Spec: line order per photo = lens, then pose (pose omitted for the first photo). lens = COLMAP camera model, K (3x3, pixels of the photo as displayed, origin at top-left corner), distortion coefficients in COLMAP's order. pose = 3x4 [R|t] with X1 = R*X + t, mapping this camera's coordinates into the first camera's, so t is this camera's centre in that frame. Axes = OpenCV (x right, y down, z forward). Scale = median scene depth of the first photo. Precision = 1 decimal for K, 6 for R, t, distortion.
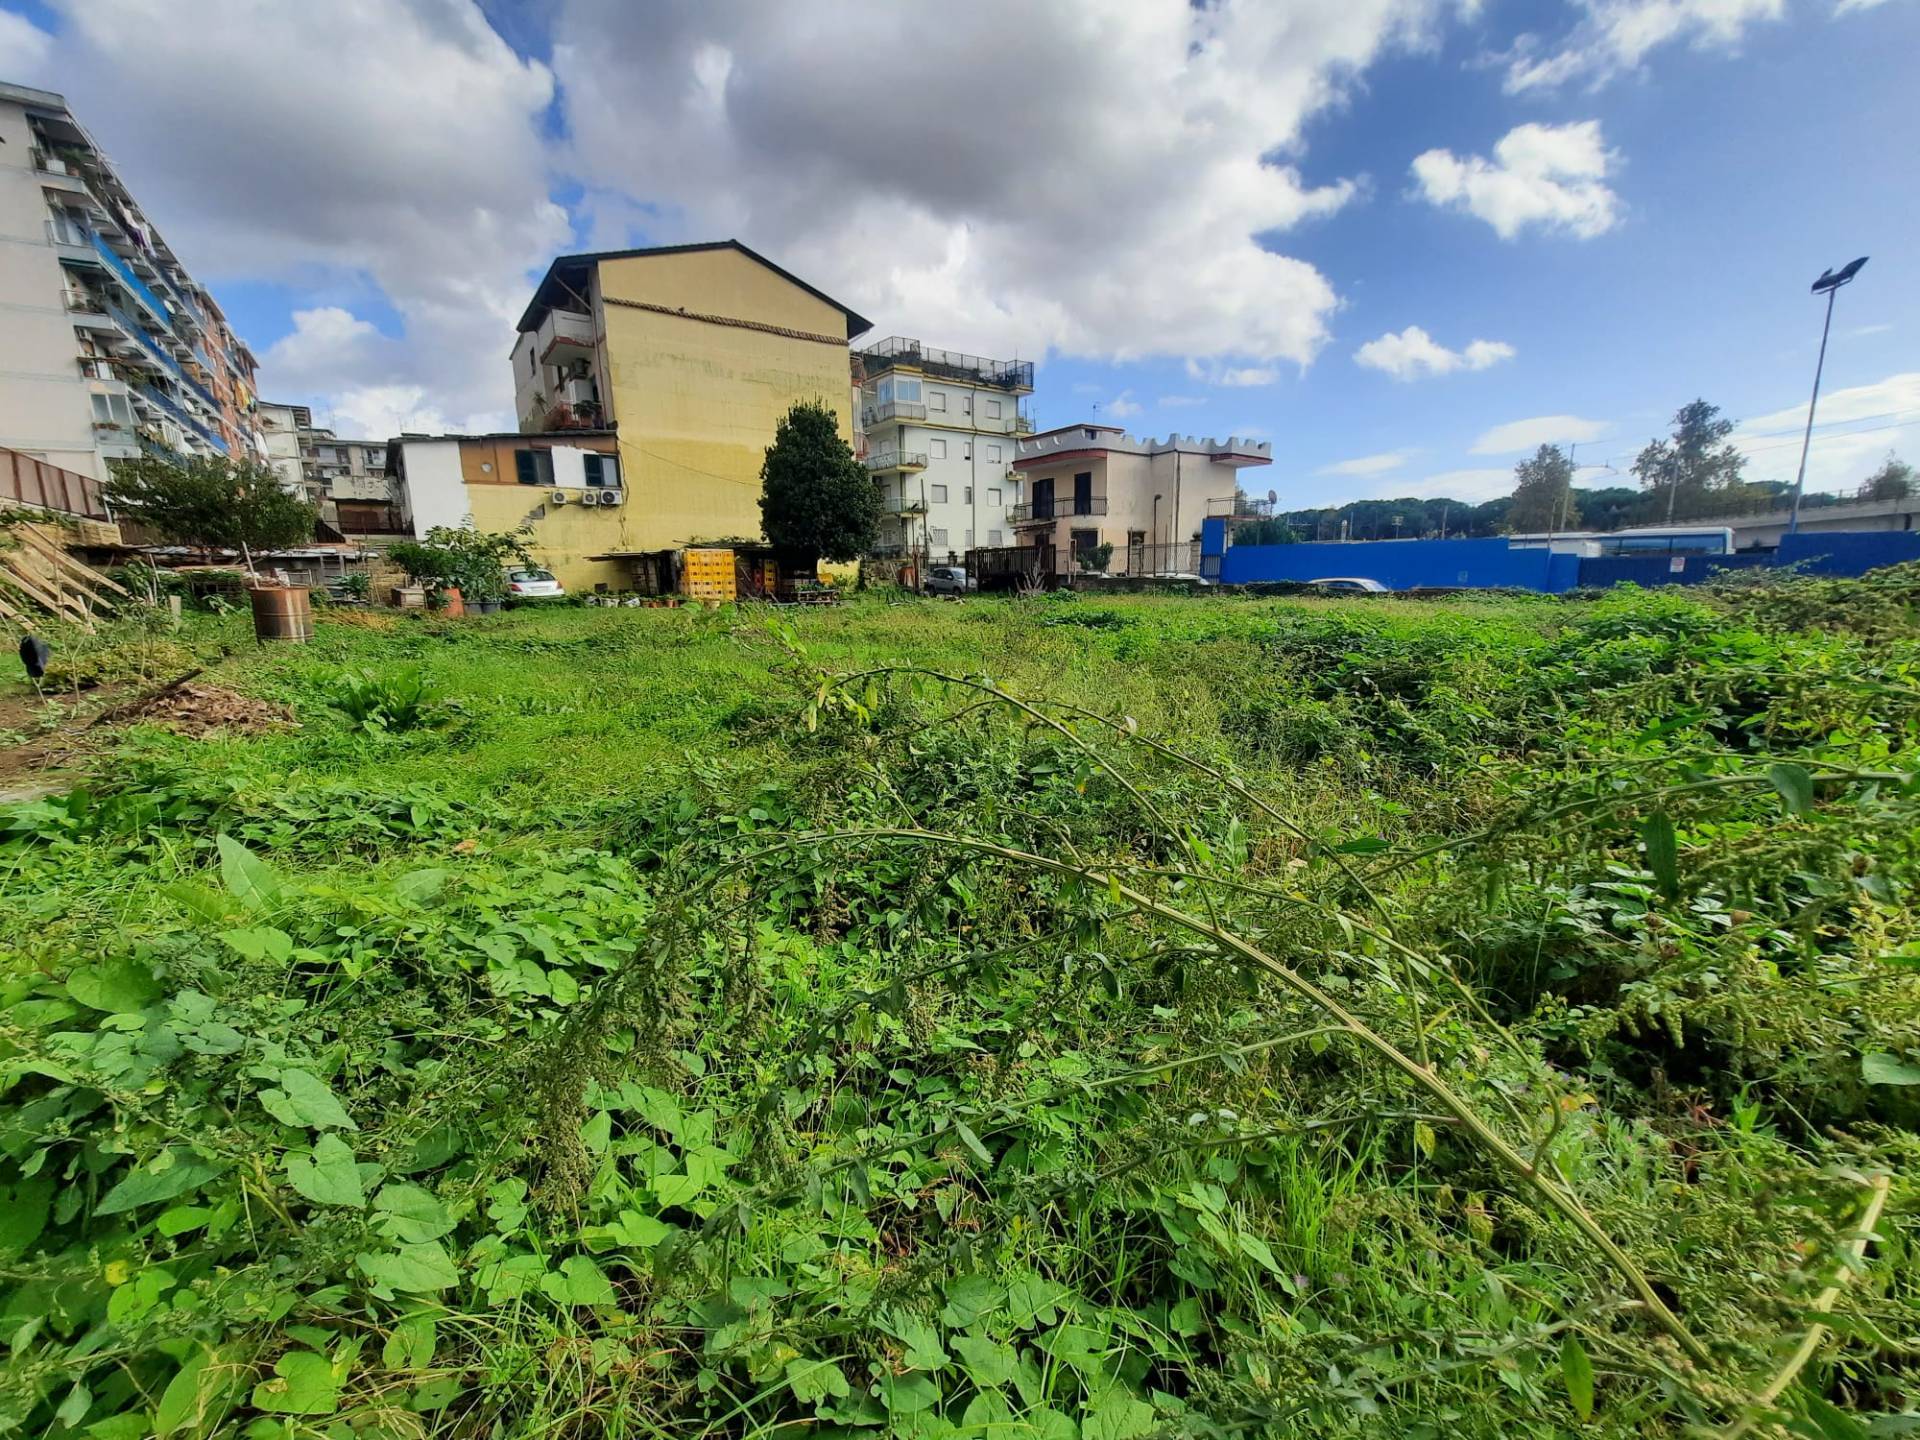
lens RADIAL K [[747.9, 0, 960.0], [0, 747.9, 720.0], [0, 0, 1]] dist [-0.069832, 0.004943]
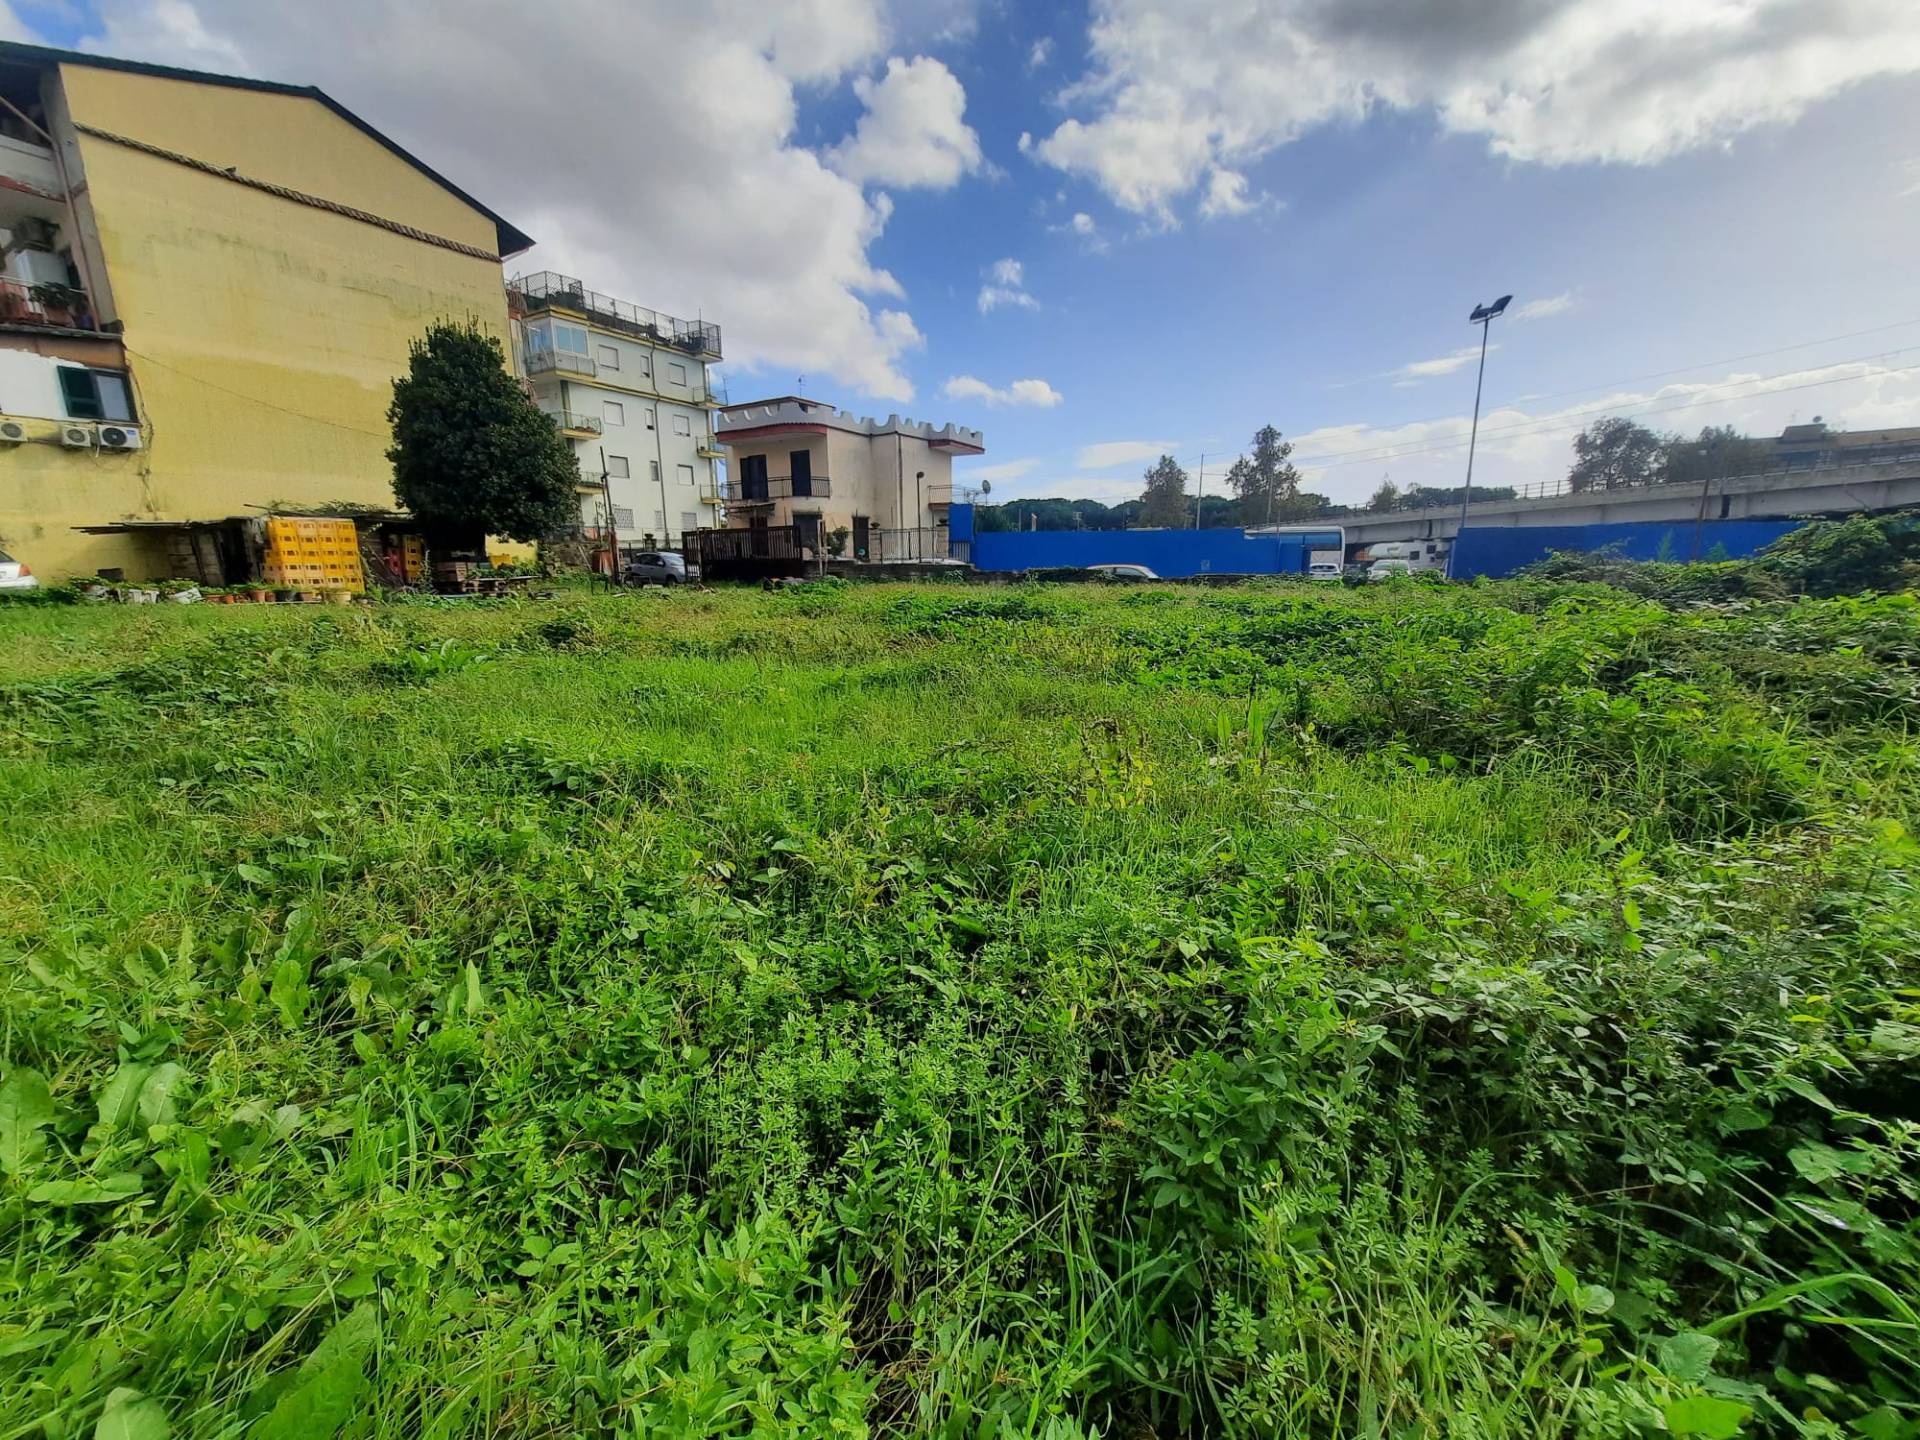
lens RADIAL K [[742.4, 0, 962.8], [0, 742.4, 726.8], [0, 0, 1]] dist [-0.057206, 0.006639]
pose [[0.904464, -0.074720, 0.419955, -0.061108], [0.066794, 0.997202, 0.033570, -0.013661], [-0.421288, -0.002312, 0.906924, 0.108865]]
